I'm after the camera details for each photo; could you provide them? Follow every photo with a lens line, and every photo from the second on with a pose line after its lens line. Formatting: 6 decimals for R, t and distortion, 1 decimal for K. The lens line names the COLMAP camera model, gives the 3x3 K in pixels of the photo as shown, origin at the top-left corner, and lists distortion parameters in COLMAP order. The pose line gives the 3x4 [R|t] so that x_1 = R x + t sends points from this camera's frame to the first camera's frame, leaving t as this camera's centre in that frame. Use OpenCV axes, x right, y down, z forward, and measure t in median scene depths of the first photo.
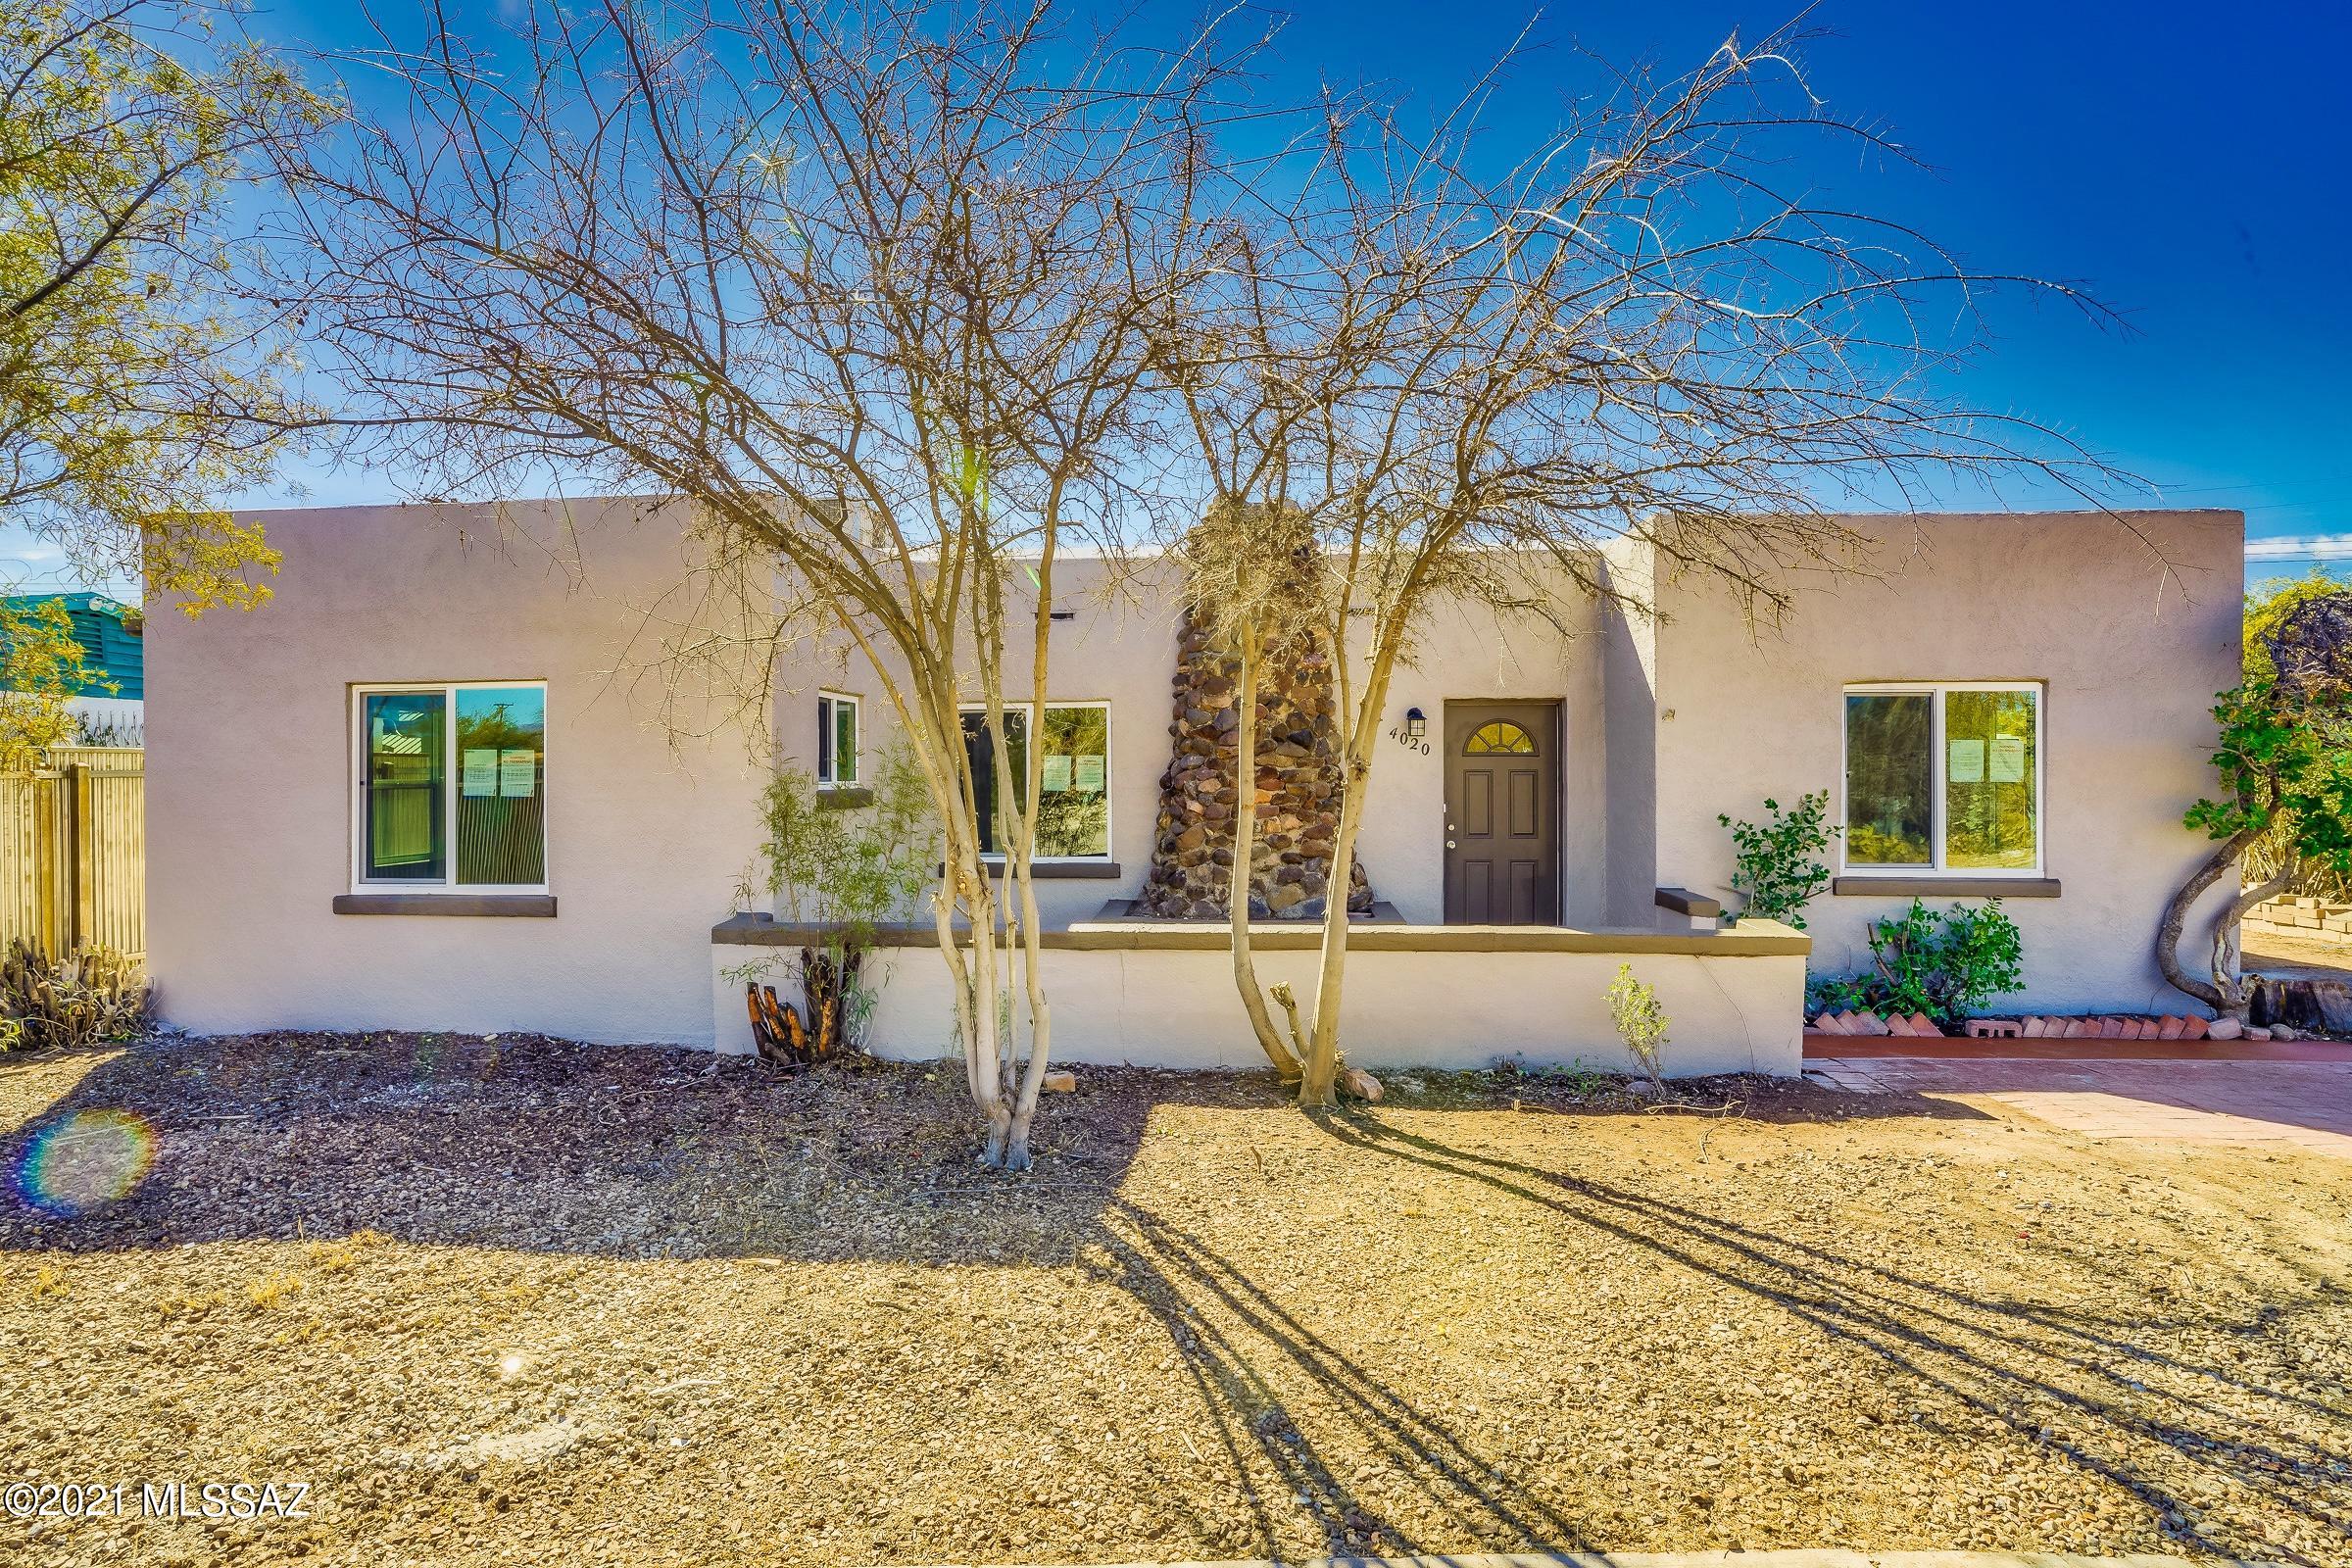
lens RADIAL K [[1206.8, 0, 1176.0], [0, 1206.8, 784.0], [0, 0, 1]] dist [-0.069711, 0.036184]
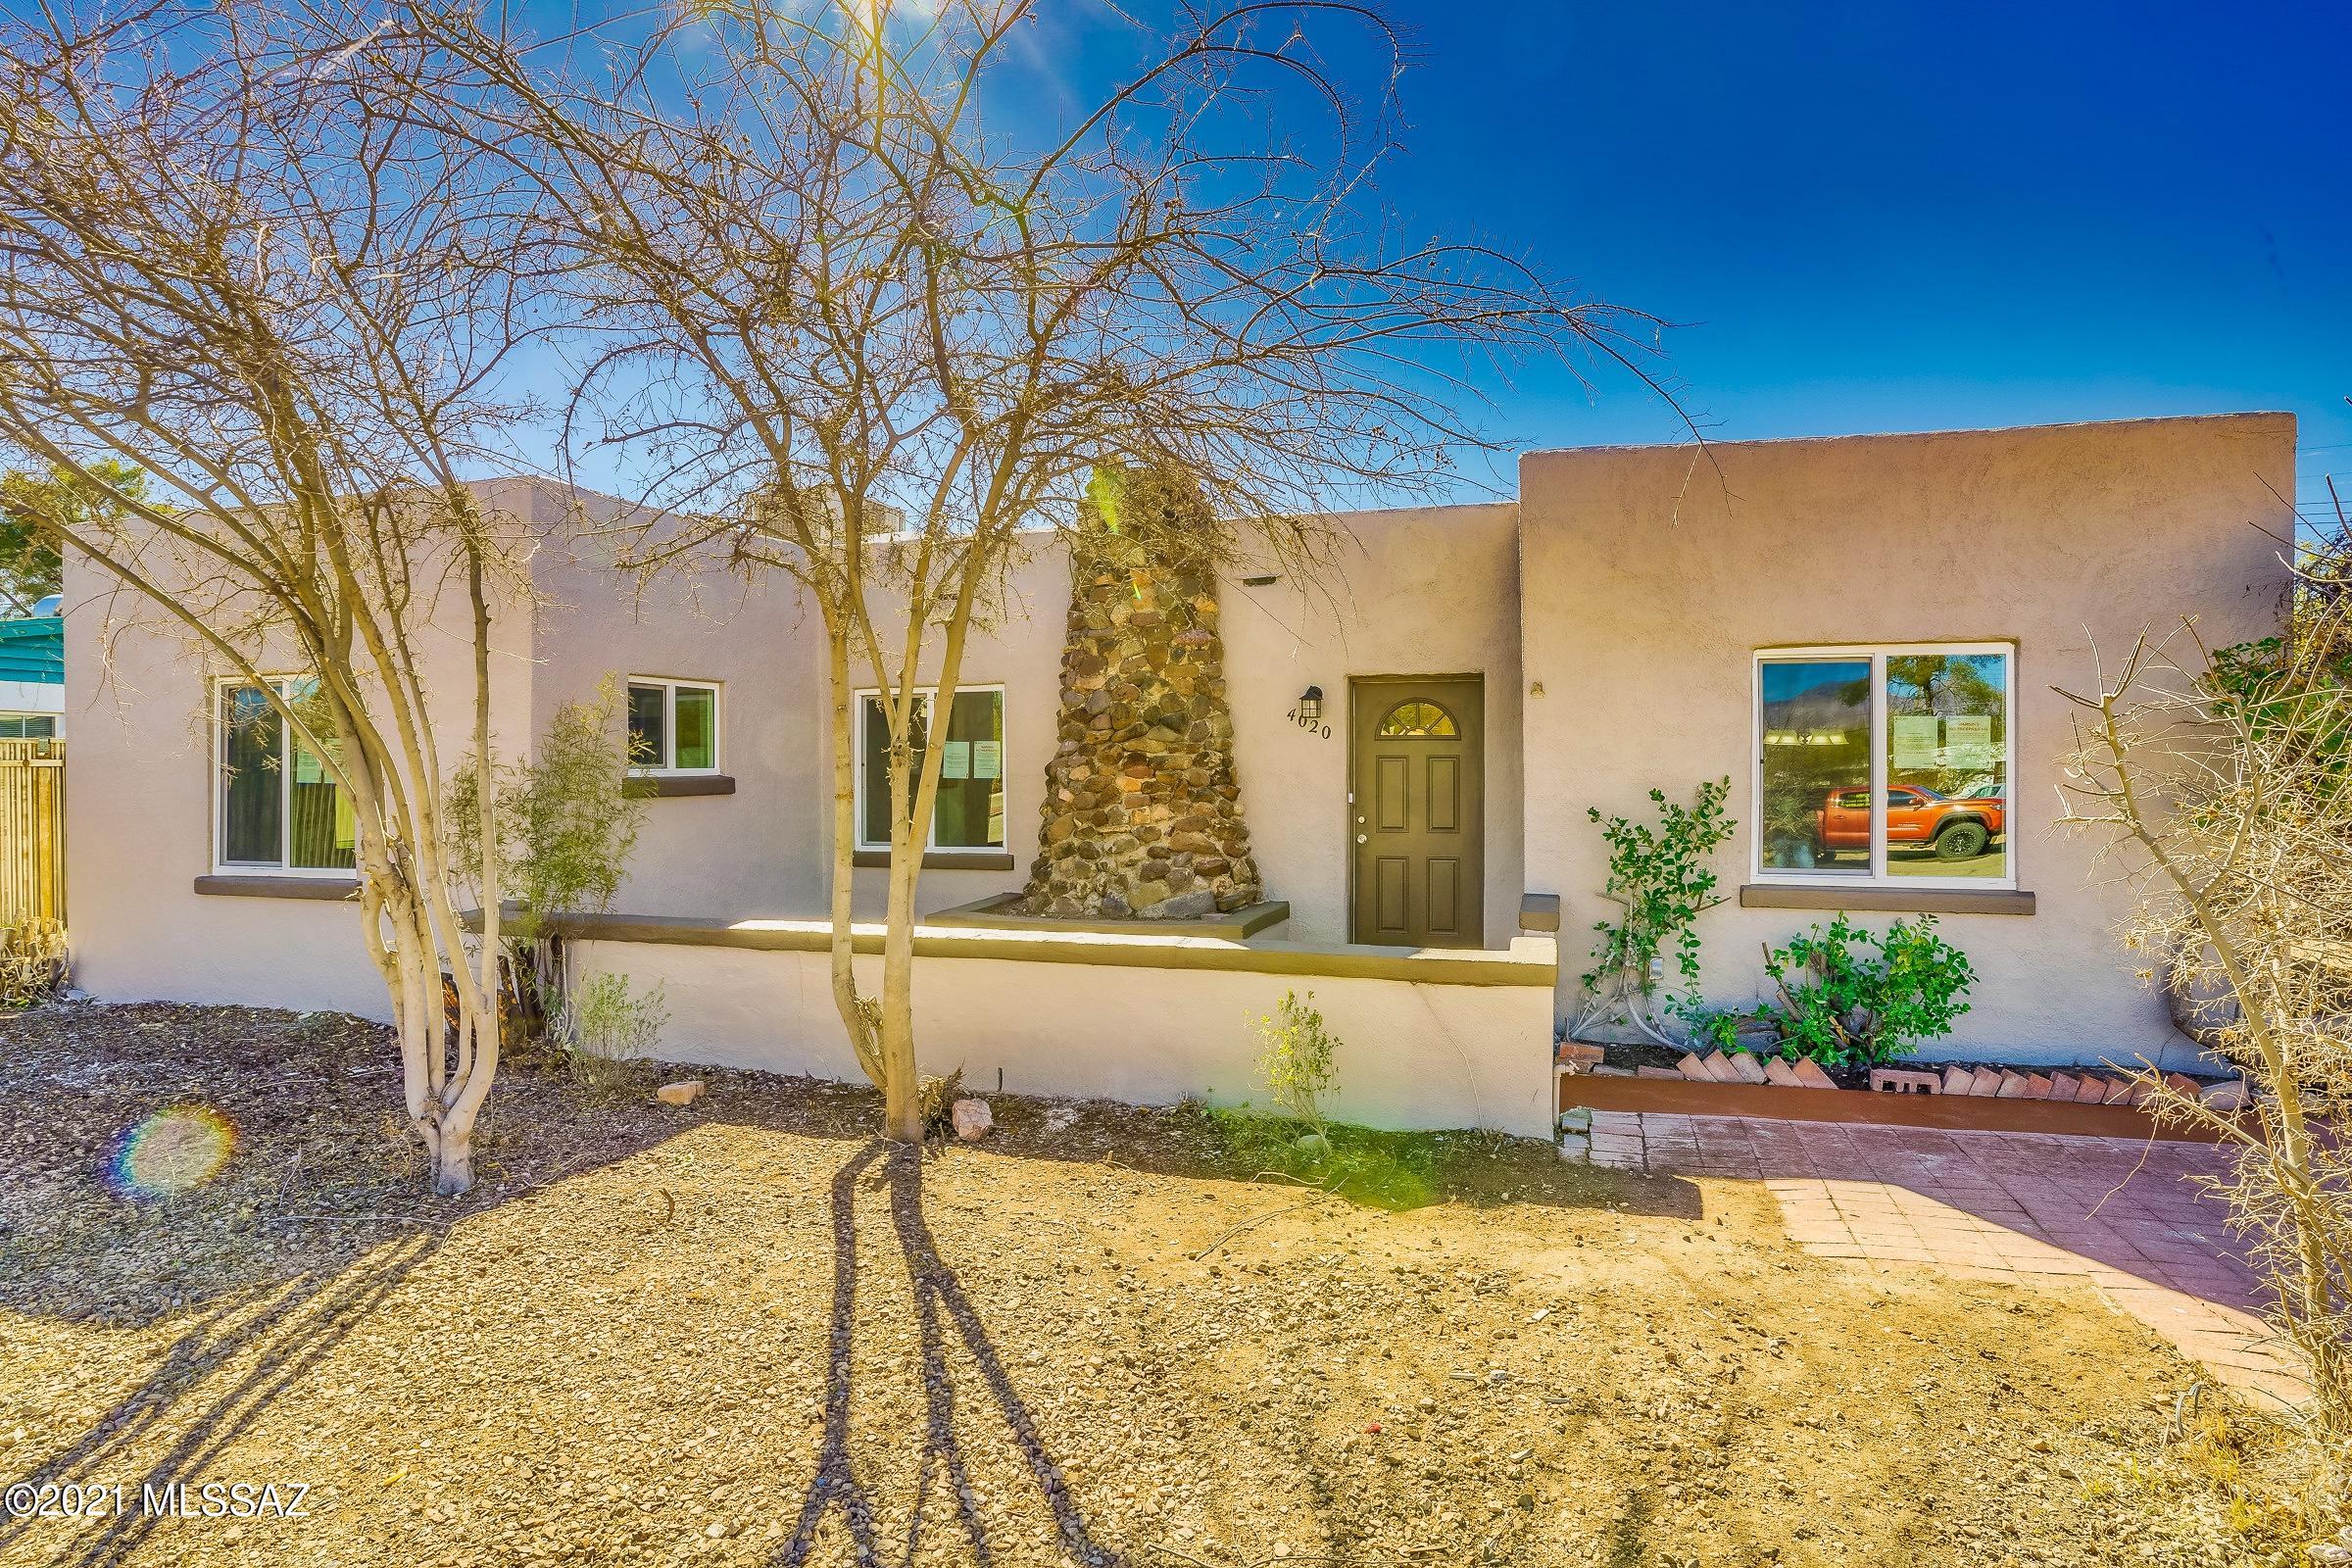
lens RADIAL K [[1172.9, 0, 1242.5], [0, 1172.9, 778.4], [0, 0, 1]] dist [-0.076607, 0.032151]
pose [[0.984306, 0.000853, -0.176468, 0.395174], [0.000203, 0.999982, 0.005965, 0.000295], [0.176470, -0.005907, 0.984288, 0.168734]]
